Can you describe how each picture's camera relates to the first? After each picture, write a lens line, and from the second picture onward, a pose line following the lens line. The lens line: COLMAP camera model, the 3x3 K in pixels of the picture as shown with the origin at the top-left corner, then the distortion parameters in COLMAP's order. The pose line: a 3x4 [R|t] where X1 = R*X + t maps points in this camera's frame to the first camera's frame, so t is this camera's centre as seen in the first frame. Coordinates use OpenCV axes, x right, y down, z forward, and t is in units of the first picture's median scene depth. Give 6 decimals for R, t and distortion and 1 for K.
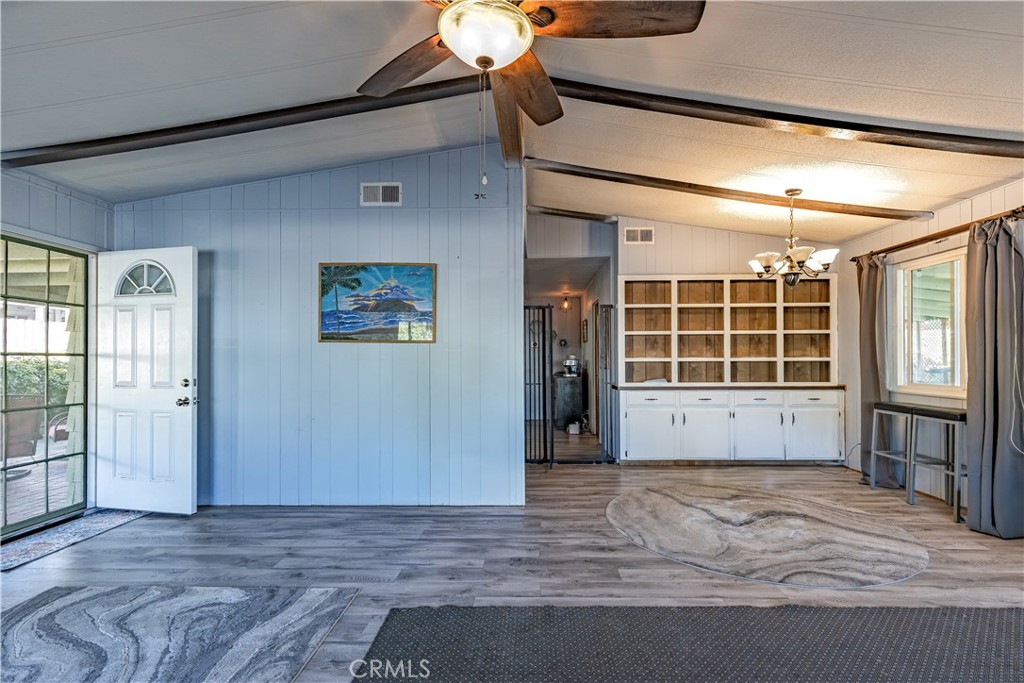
lens RADIAL K [[472.7, 0, 516.6], [0, 472.7, 357.7], [0, 0, 1]] dist [0.013152, -0.000048]
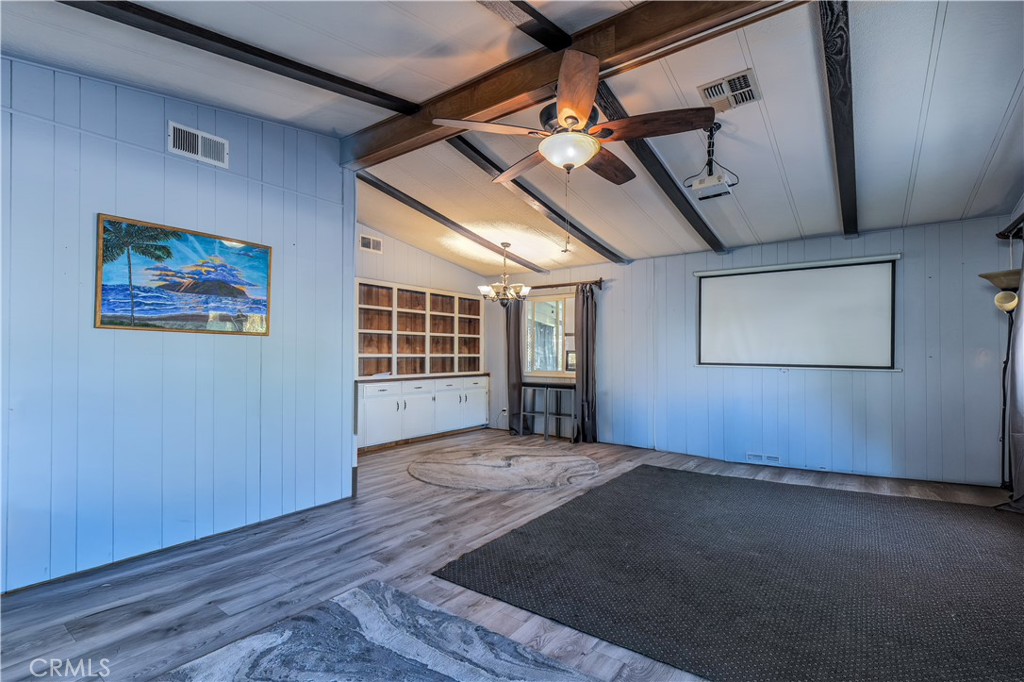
lens RADIAL K [[478.6, 0, 514.7], [0, 478.6, 350.5], [0, 0, 1]] dist [0.023790, 0.000052]
pose [[0.576183, 0.011412, 0.817241, -0.644222], [-0.005776, 0.999934, -0.009891, 0.002769], [-0.817300, 0.000978, 0.576211, 0.101574]]
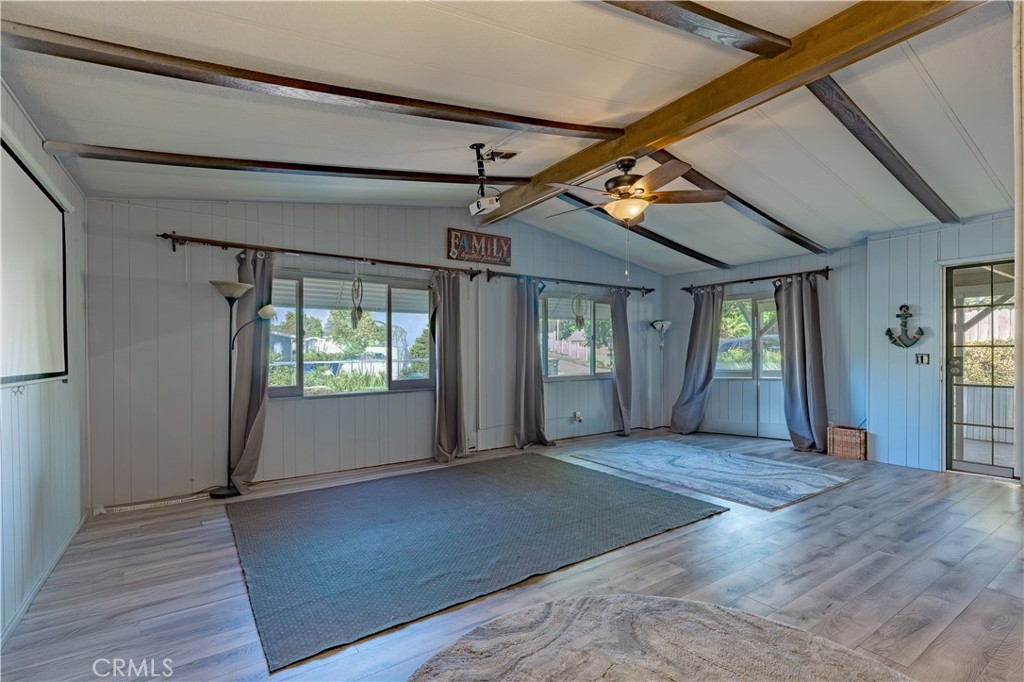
lens RADIAL K [[472.7, 0, 516.6], [0, 472.7, 357.2], [0, 0, 1]] dist [0.013152, -0.000048]
pose [[-0.801949, 0.013035, -0.597250, 0.735021], [0.009483, 0.999914, 0.009090, 0.000597], [0.597317, 0.001626, -0.802003, 1.085188]]
